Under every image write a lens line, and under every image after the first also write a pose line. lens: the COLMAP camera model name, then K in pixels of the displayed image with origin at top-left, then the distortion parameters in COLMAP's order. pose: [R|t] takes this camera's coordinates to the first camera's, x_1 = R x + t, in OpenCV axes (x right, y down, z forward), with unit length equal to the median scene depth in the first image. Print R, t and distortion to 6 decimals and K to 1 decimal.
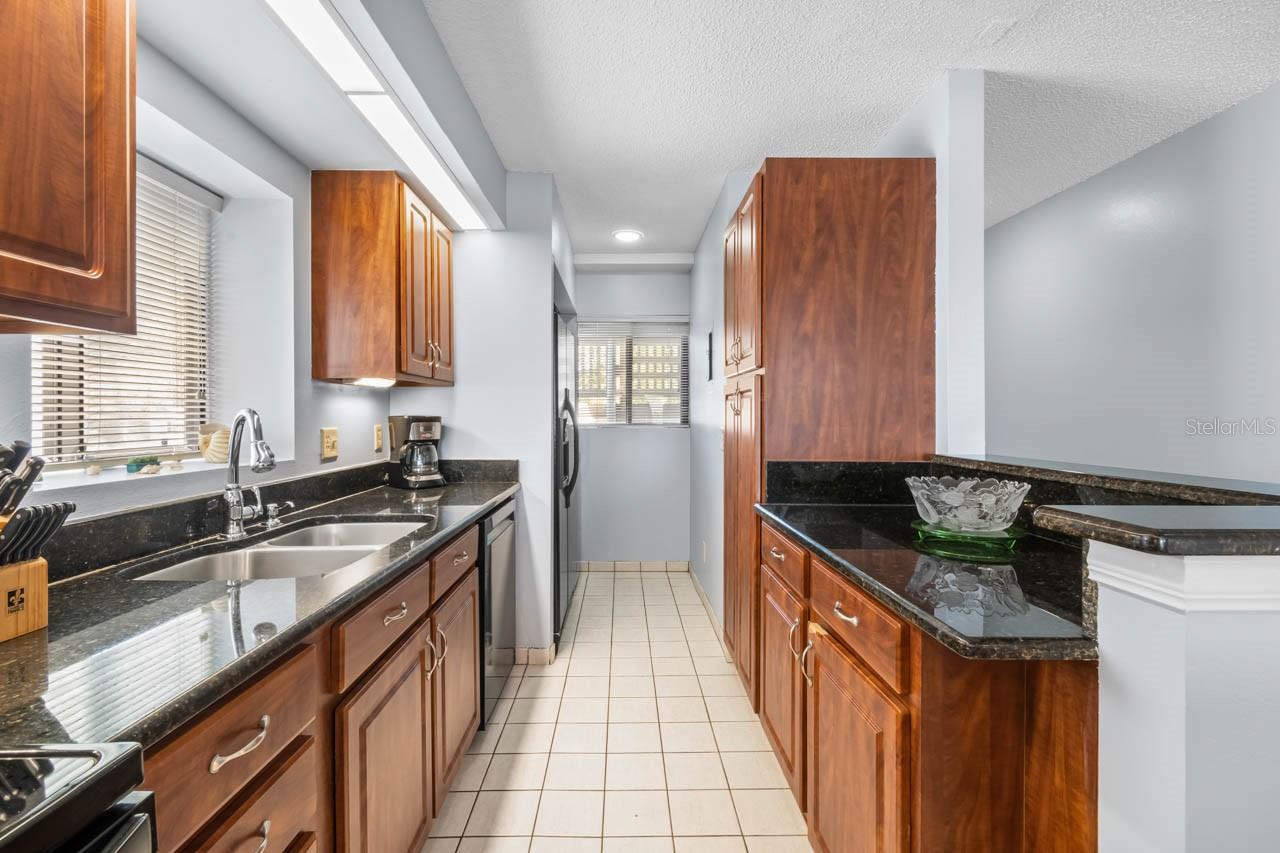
lens RADIAL K [[573.5, 0, 630.4], [0, 573.5, 417.5], [0, 0, 1]] dist [0.011262, -0.008955]
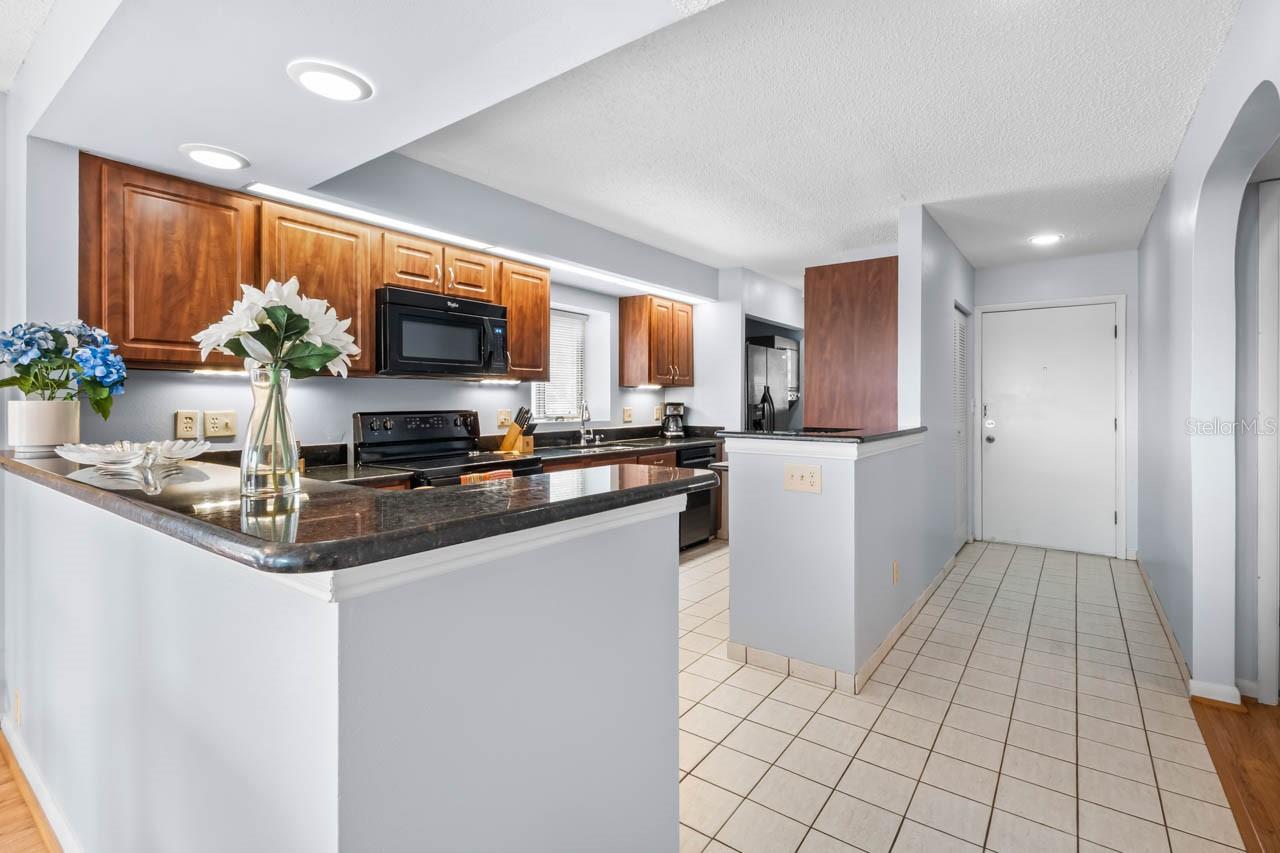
lens RADIAL K [[583.5, 0, 647.2], [0, 583.5, 404.1], [0, 0, 1]] dist [-0.000230, -0.001027]
pose [[0.805000, 0.006603, -0.593238, 0.951032], [-0.005328, 0.999978, 0.003900, -0.006491], [0.593251, 0.000022, 0.805018, -0.844394]]
